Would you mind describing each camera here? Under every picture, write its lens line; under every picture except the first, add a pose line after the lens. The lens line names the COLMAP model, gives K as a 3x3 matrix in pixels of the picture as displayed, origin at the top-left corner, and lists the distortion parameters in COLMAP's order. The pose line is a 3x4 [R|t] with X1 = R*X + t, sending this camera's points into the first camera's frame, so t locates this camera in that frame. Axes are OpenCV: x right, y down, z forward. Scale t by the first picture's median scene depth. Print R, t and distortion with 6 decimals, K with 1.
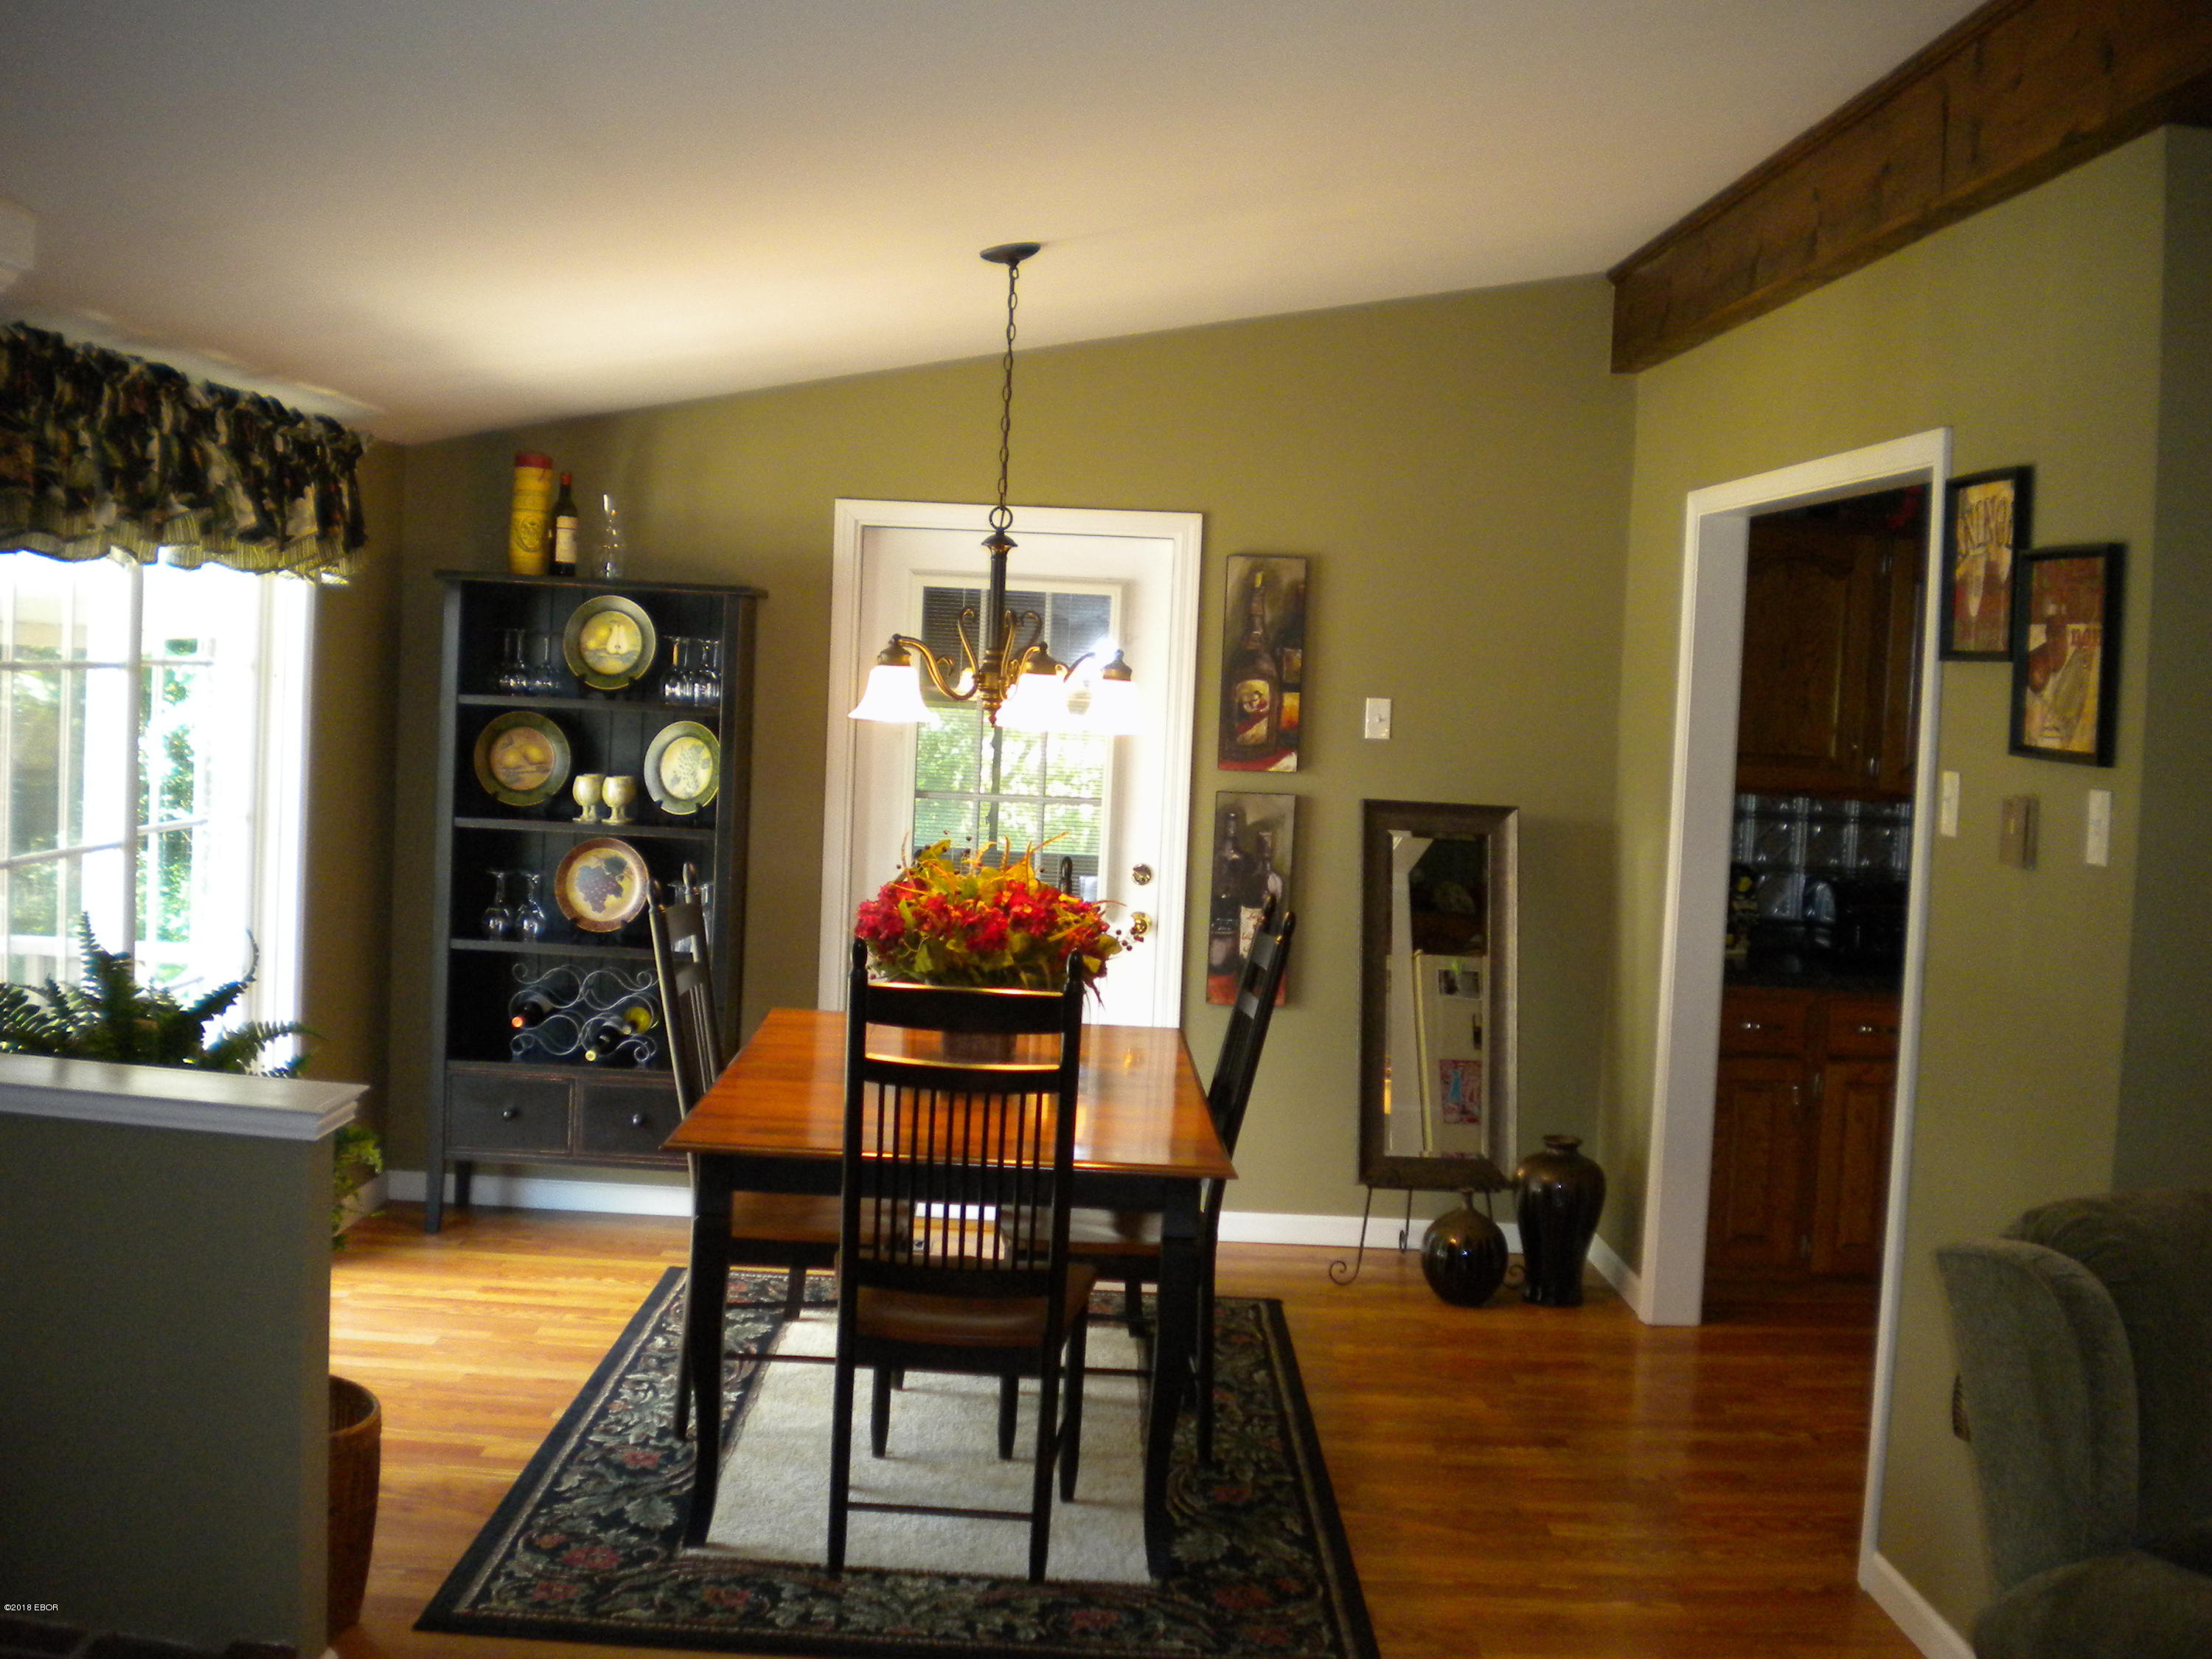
lens RADIAL K [[2330.4, 0, 1106.0], [0, 2330.4, 829.5], [0, 0, 1]] dist [-0.060442, -0.199681]
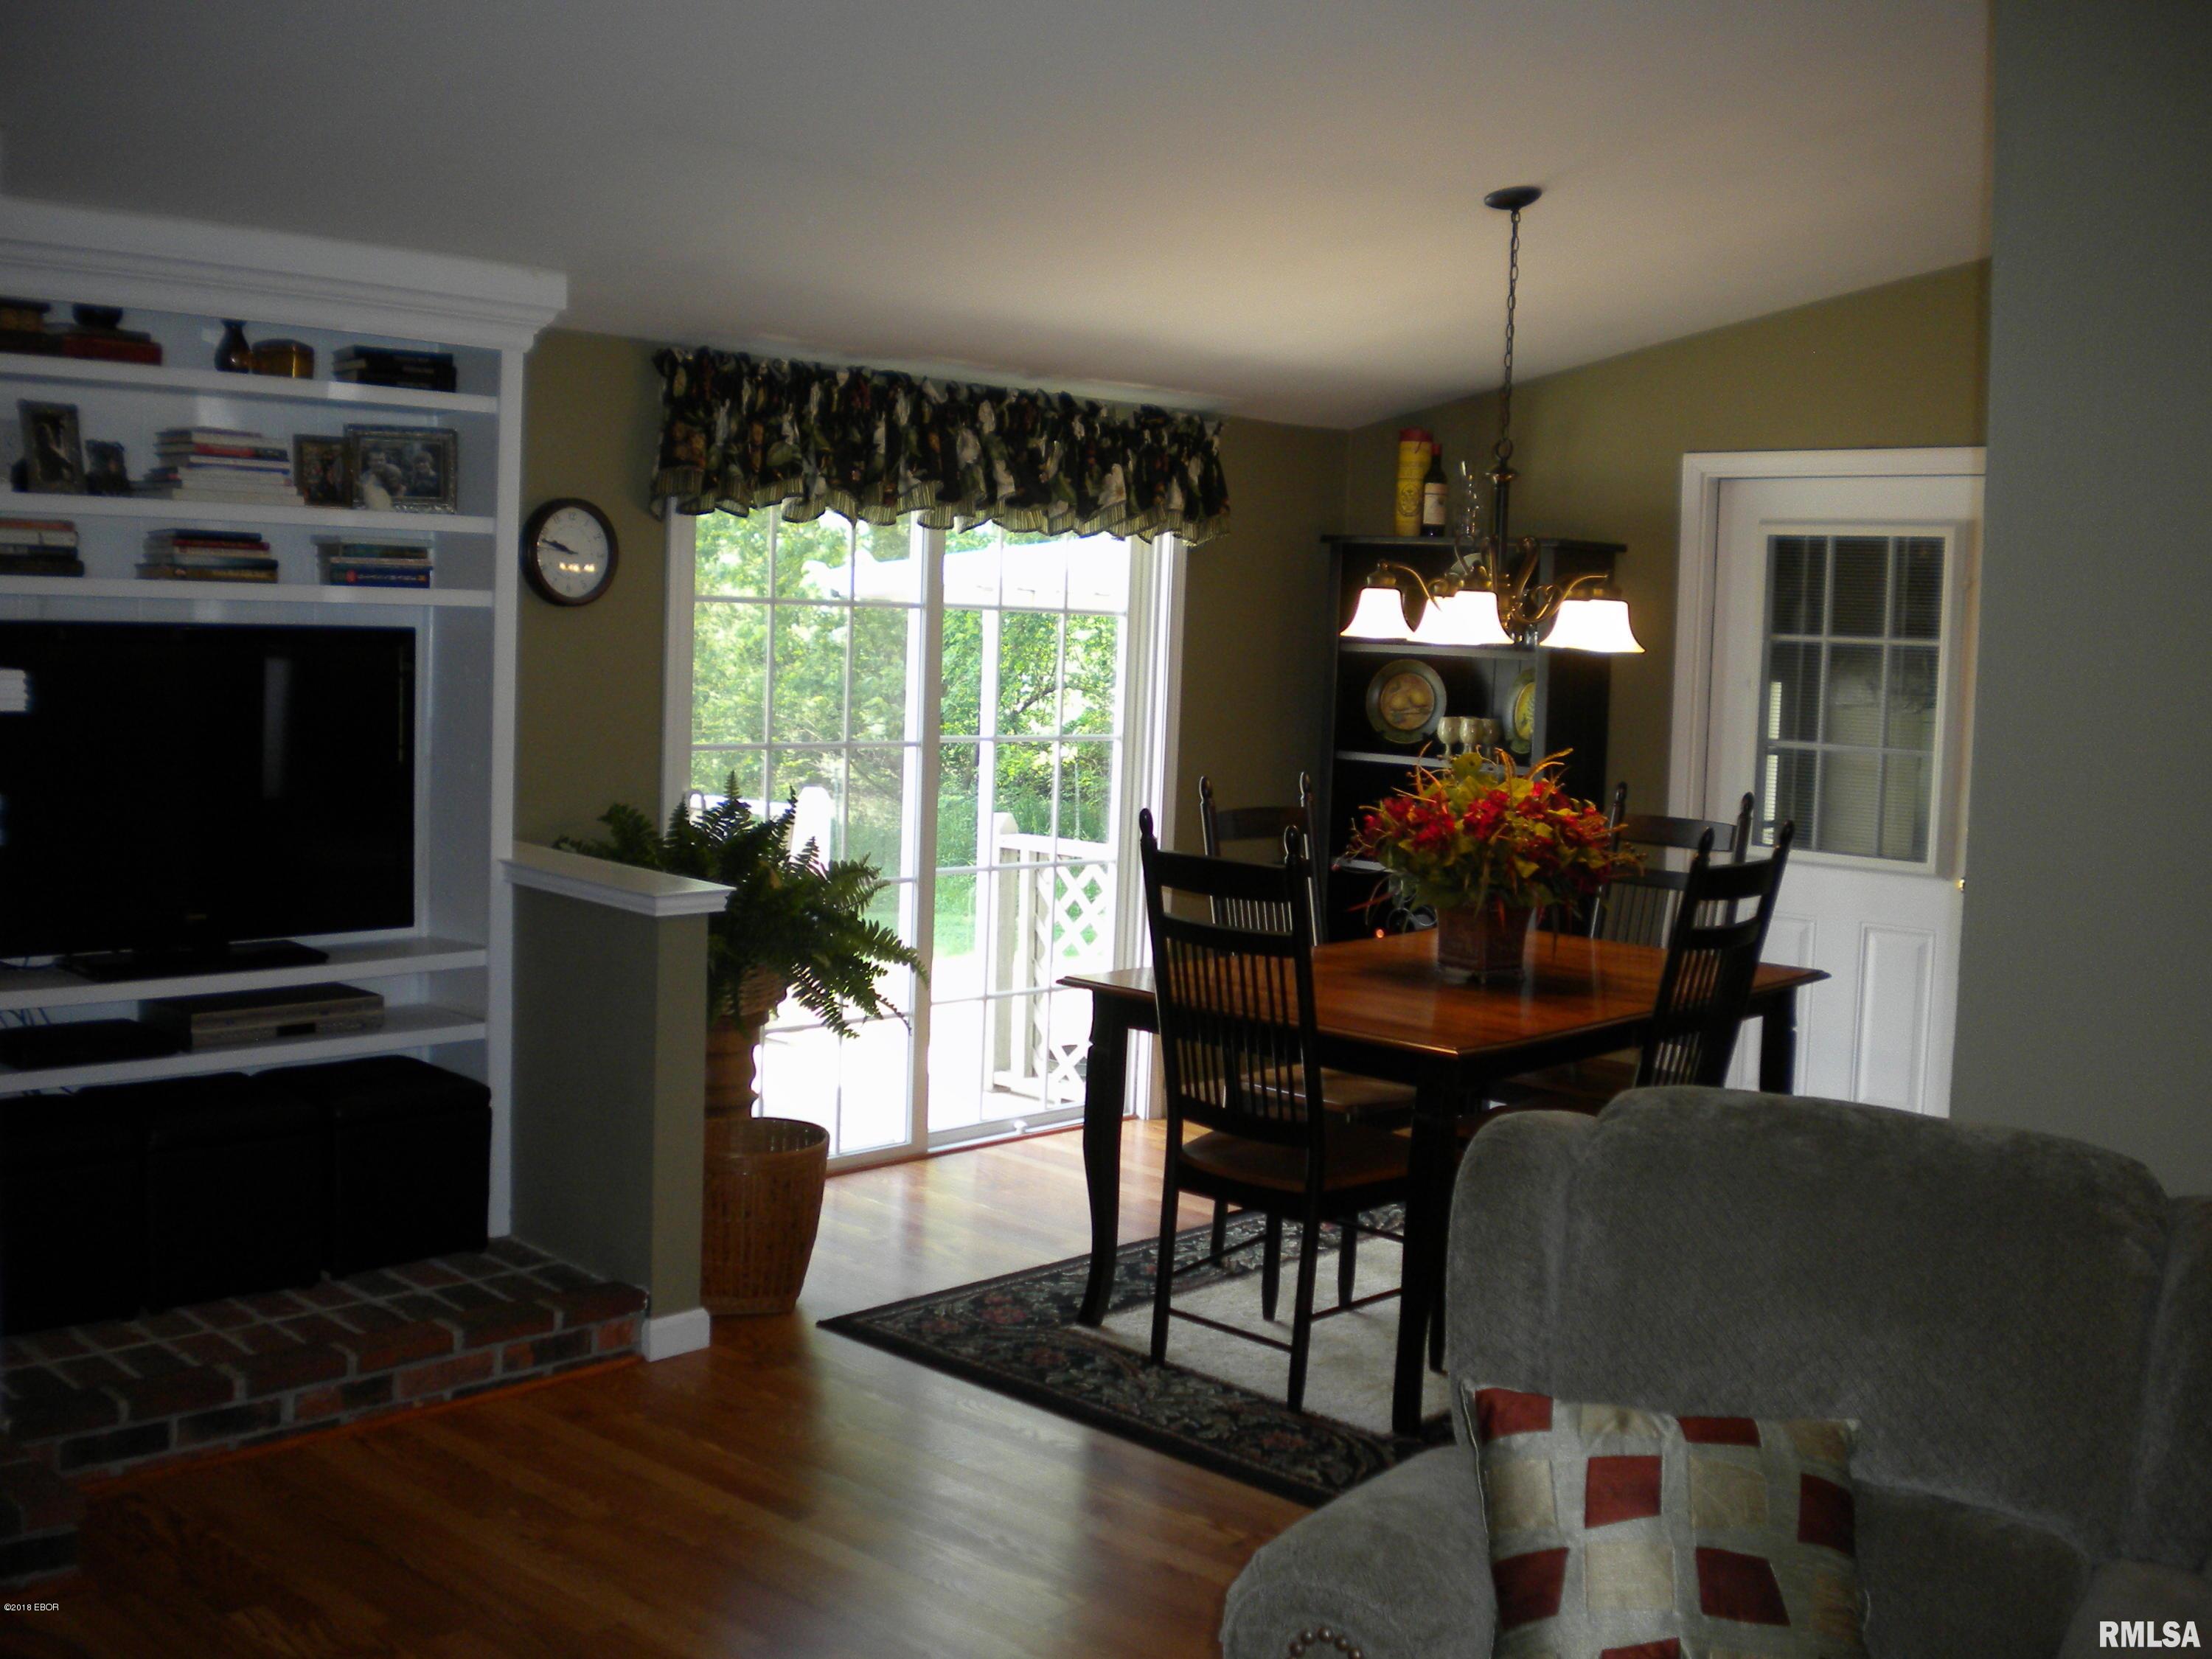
lens RADIAL K [[2330.4, 0, 1106.0], [0, 2330.4, 829.5], [0, 0, 1]] dist [-0.060442, -0.199681]
pose [[0.723876, 0.039647, -0.688790, 0.593708], [-0.048537, 0.998800, 0.006481, 0.043695], [0.688221, 0.028740, 0.724932, 0.121191]]
